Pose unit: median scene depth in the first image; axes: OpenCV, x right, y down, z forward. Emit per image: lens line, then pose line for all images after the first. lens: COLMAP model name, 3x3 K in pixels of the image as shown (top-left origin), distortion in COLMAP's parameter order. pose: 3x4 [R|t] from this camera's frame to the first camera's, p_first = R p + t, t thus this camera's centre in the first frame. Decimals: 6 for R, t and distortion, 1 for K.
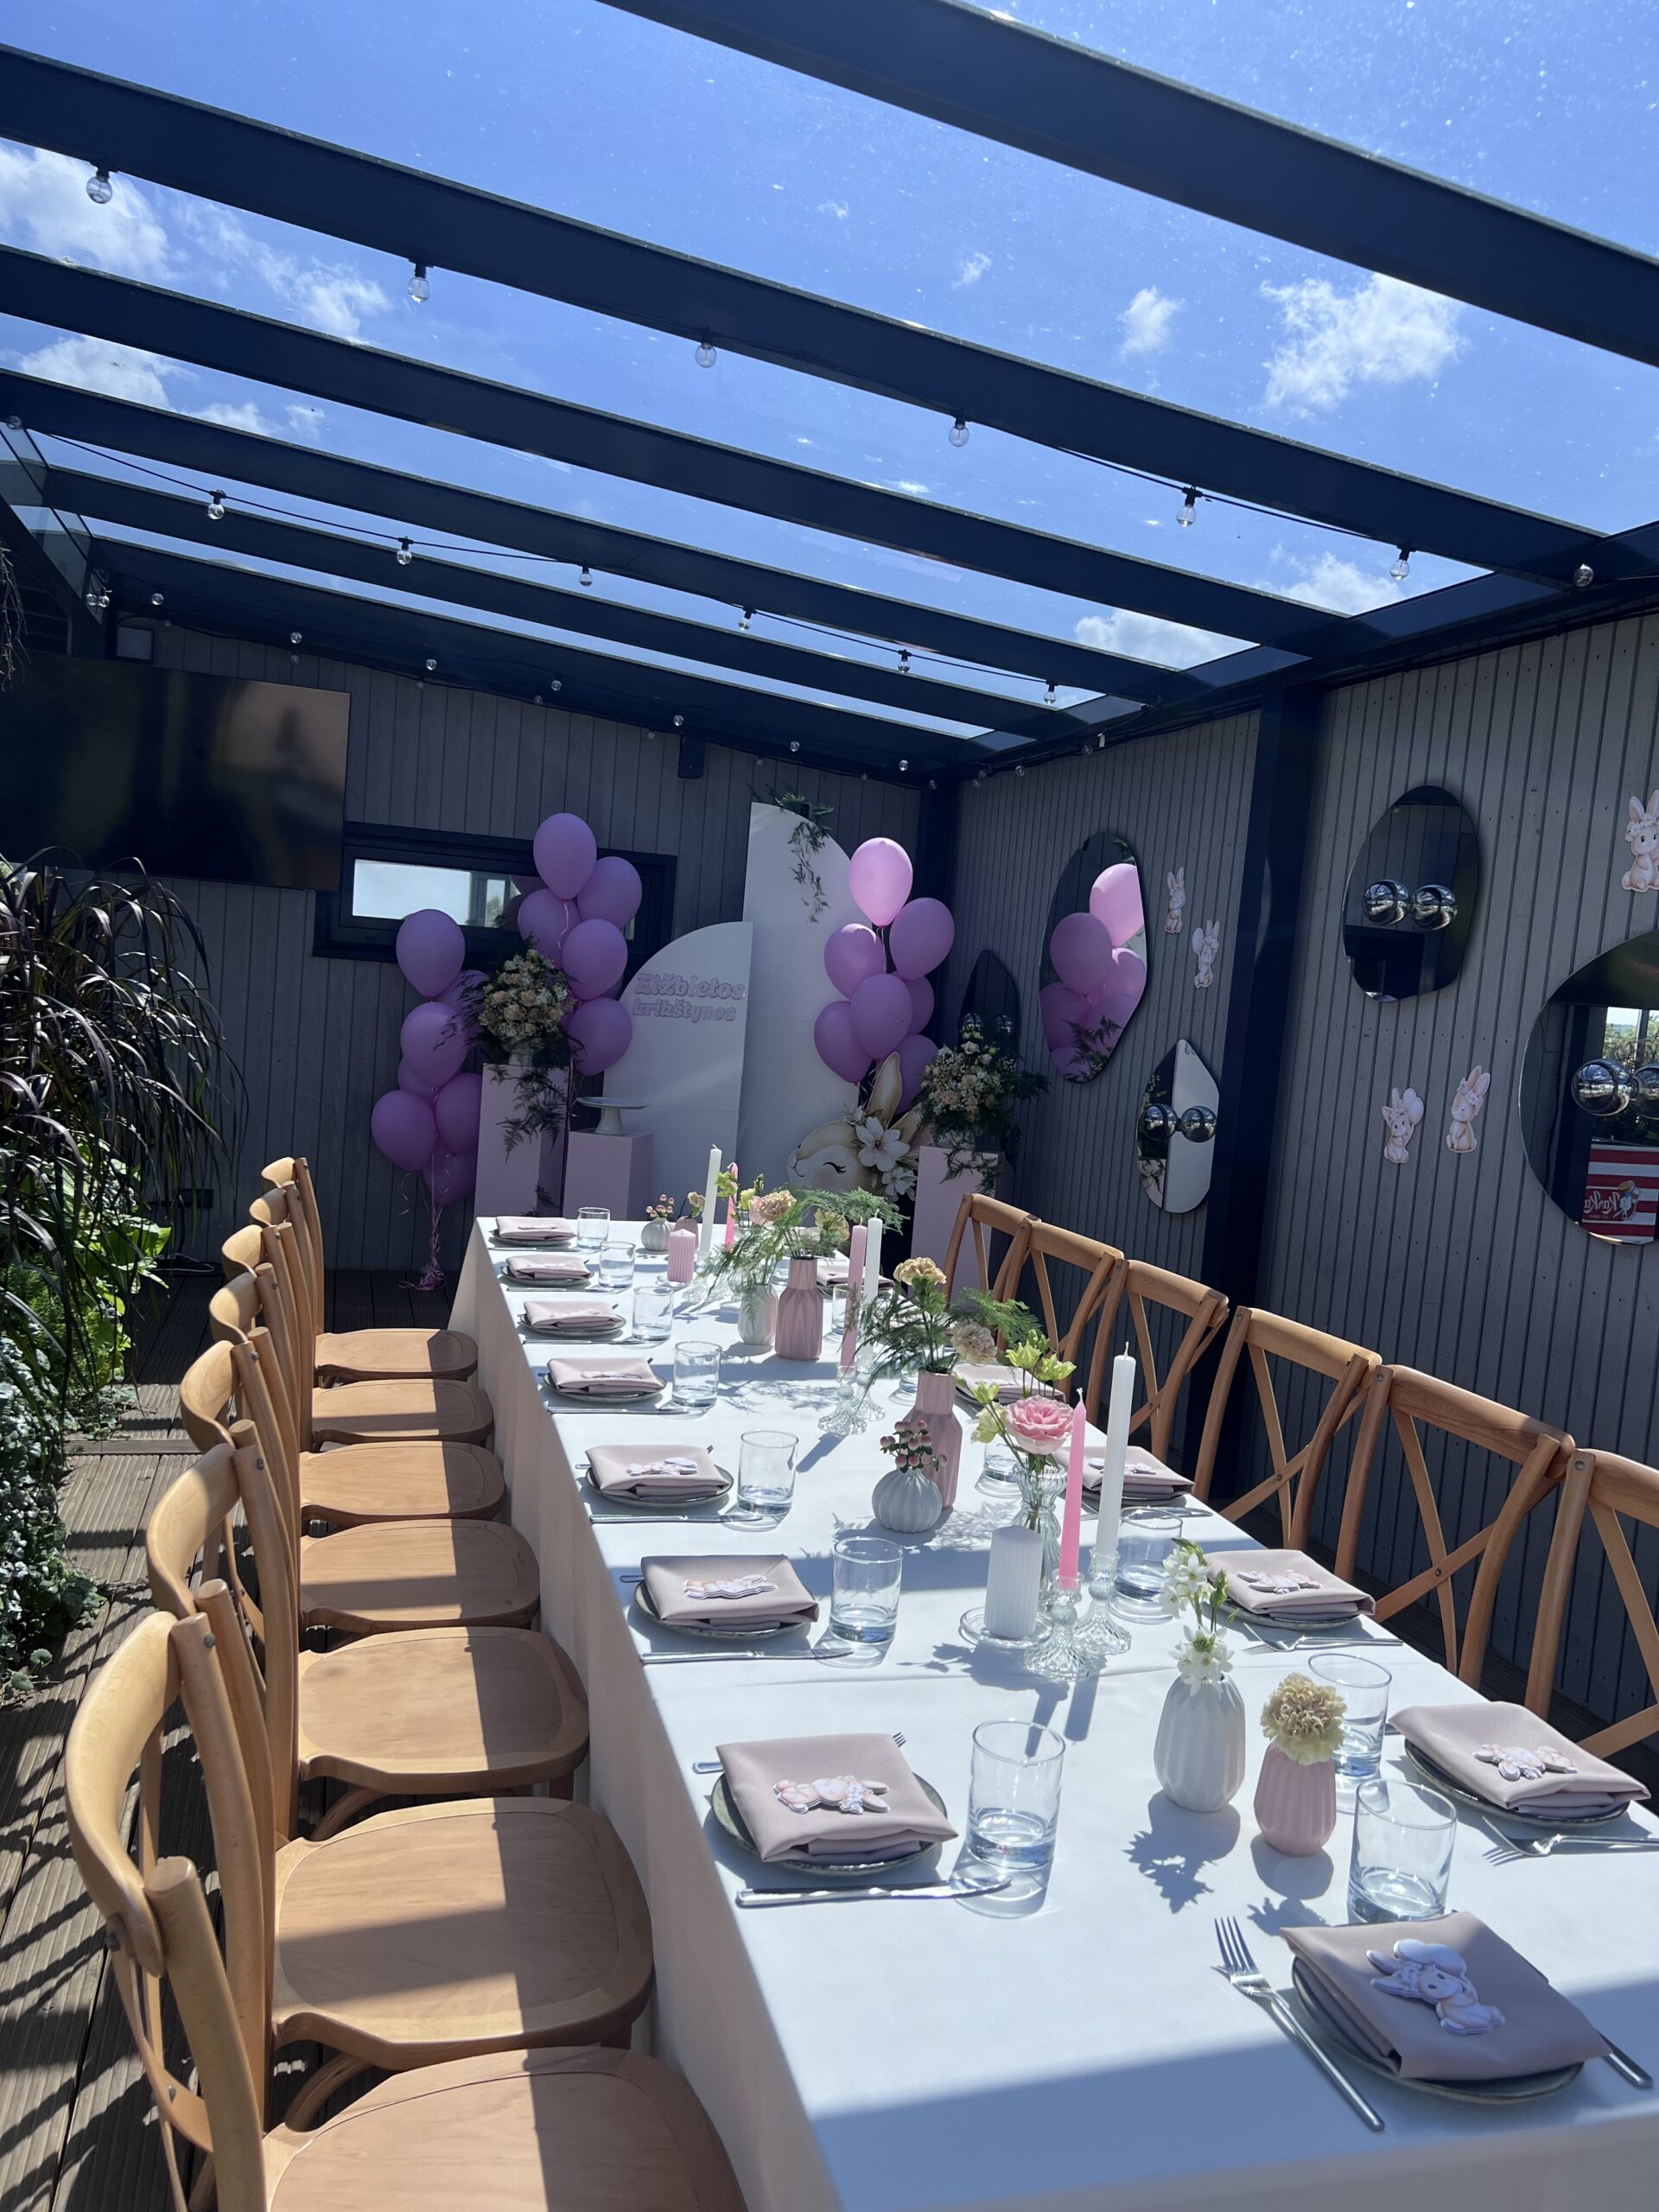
lens RADIAL K [[1661.8, 0, 829.5], [0, 1661.8, 1106.0], [0, 0, 1]] dist [-0.001860, -0.002360]
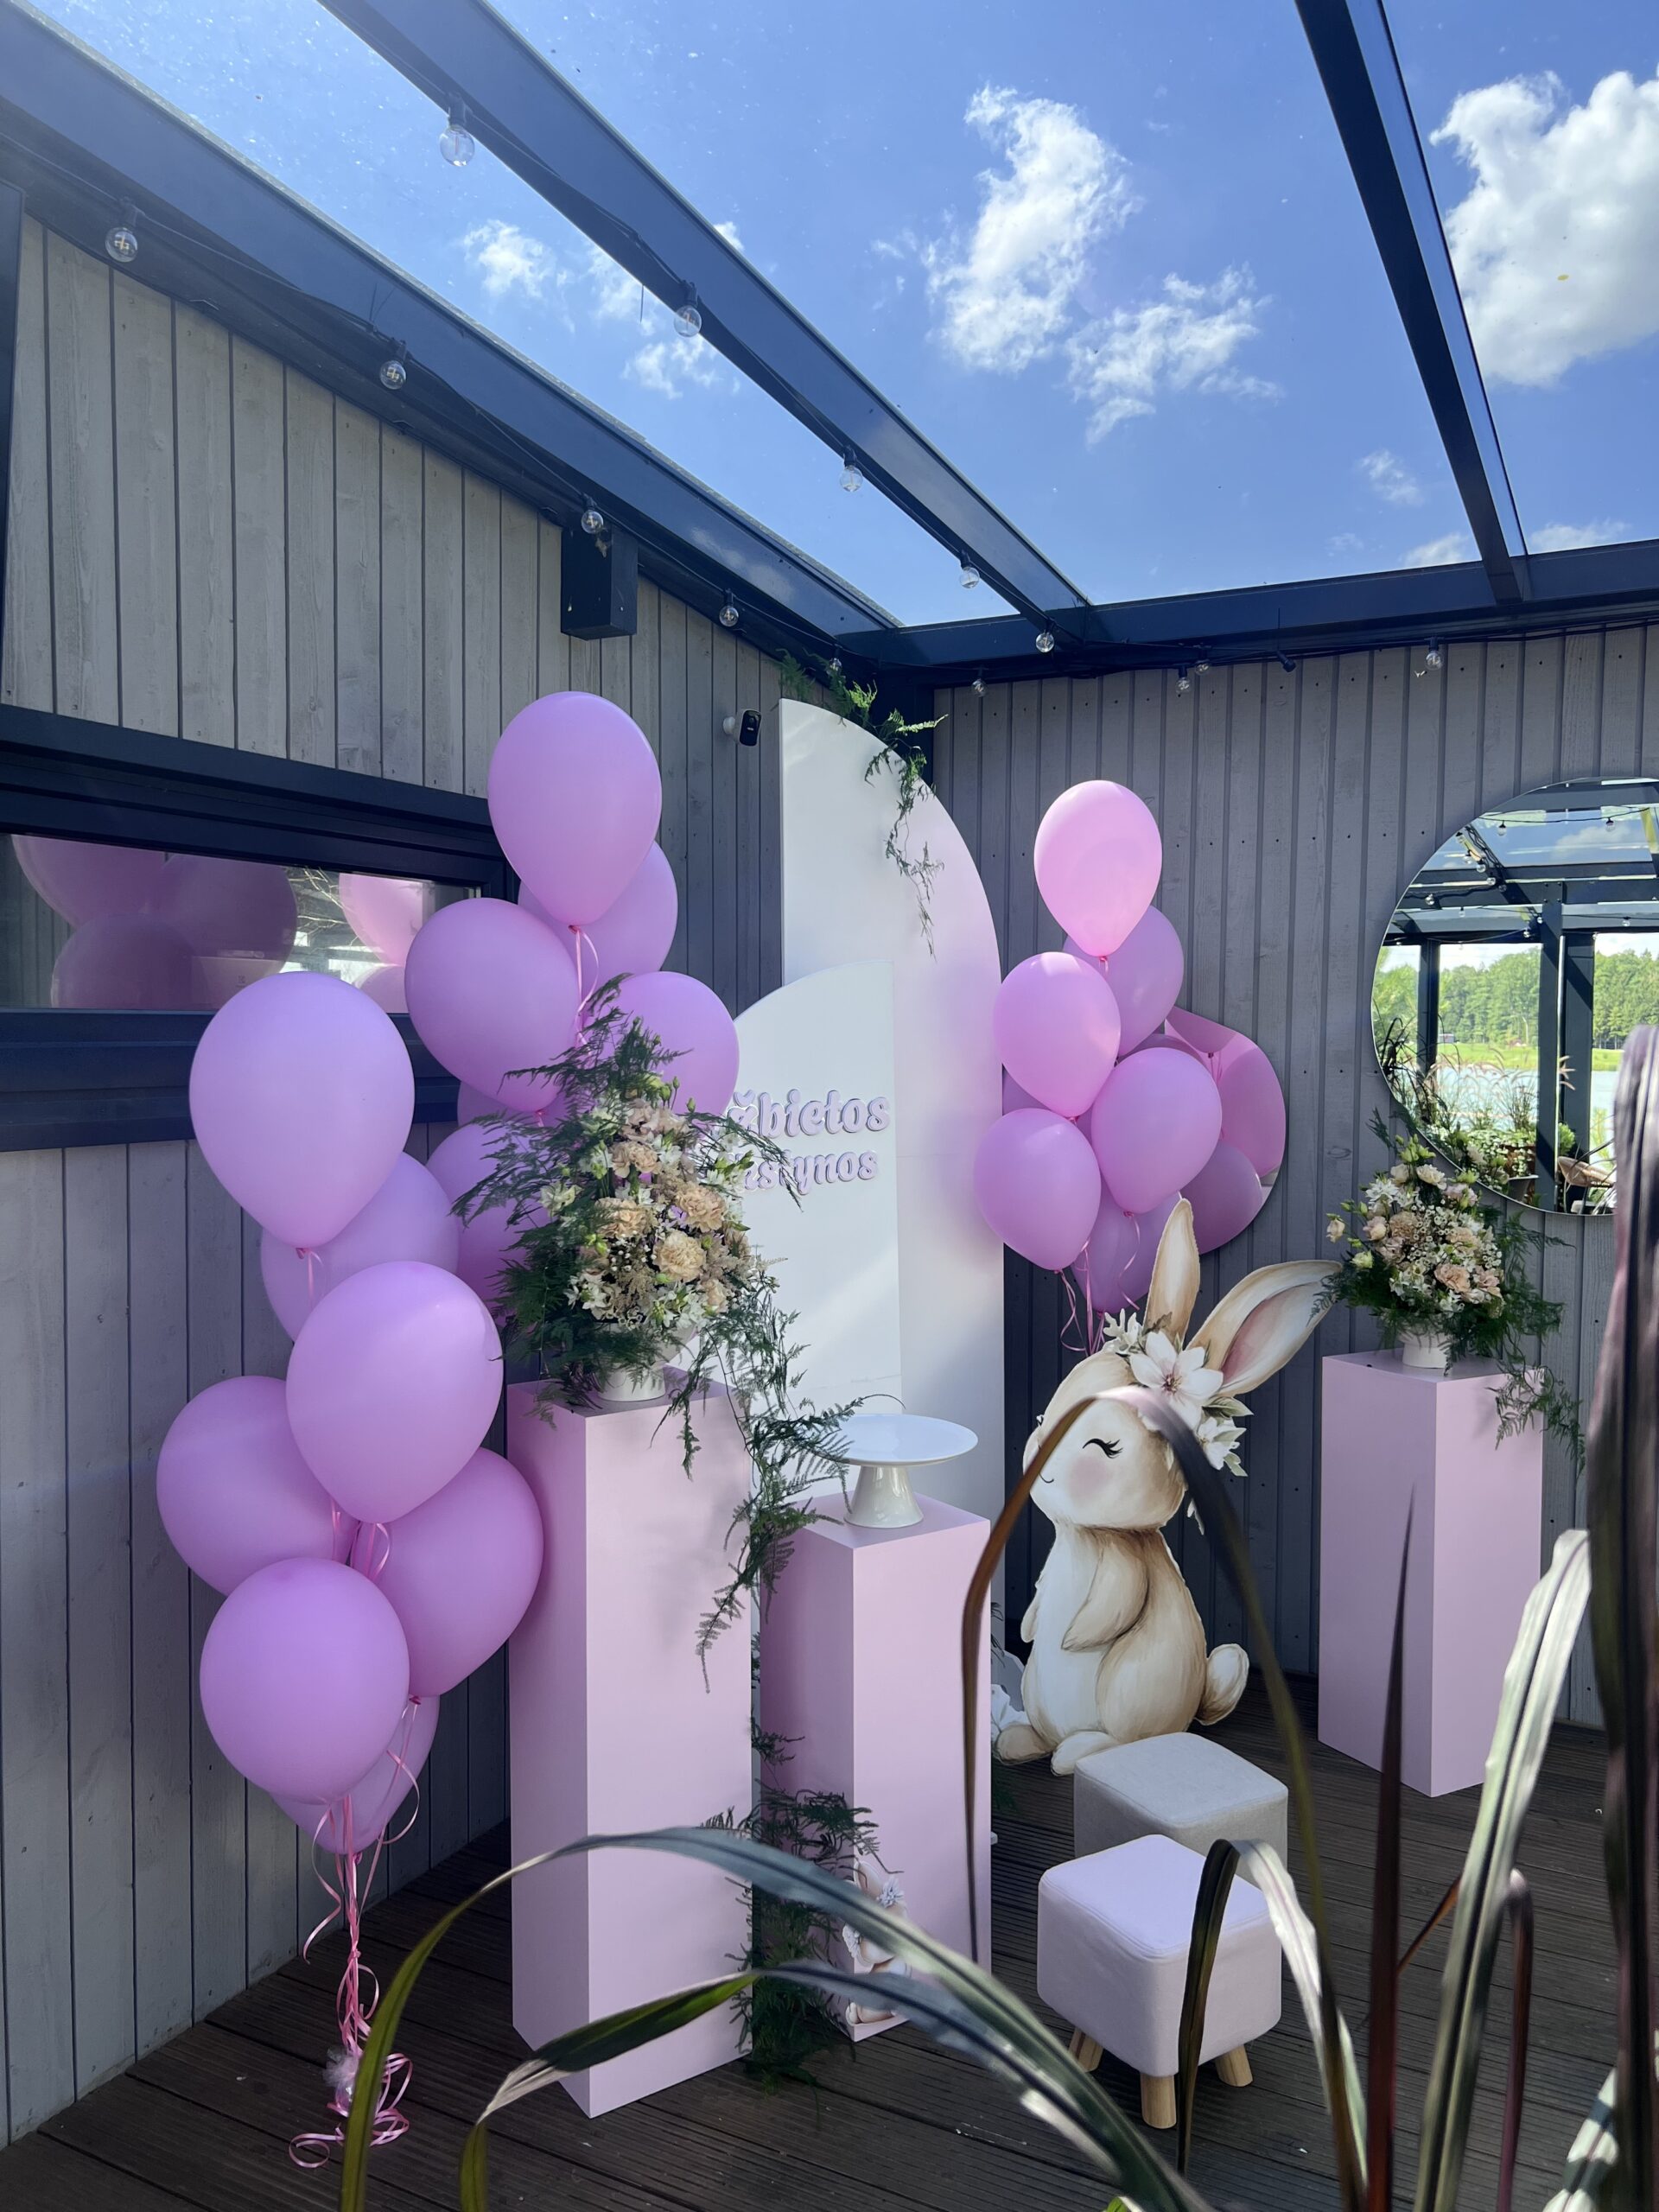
lens RADIAL K [[1661.8, 0, 829.5], [0, 1661.8, 1106.0], [0, 0, 1]] dist [-0.001860, -0.002360]
pose [[0.674768, -0.105033, 0.730517, -0.409718], [0.107319, 0.993265, 0.043682, -0.096116], [-0.730185, 0.048923, 0.681496, 0.720039]]
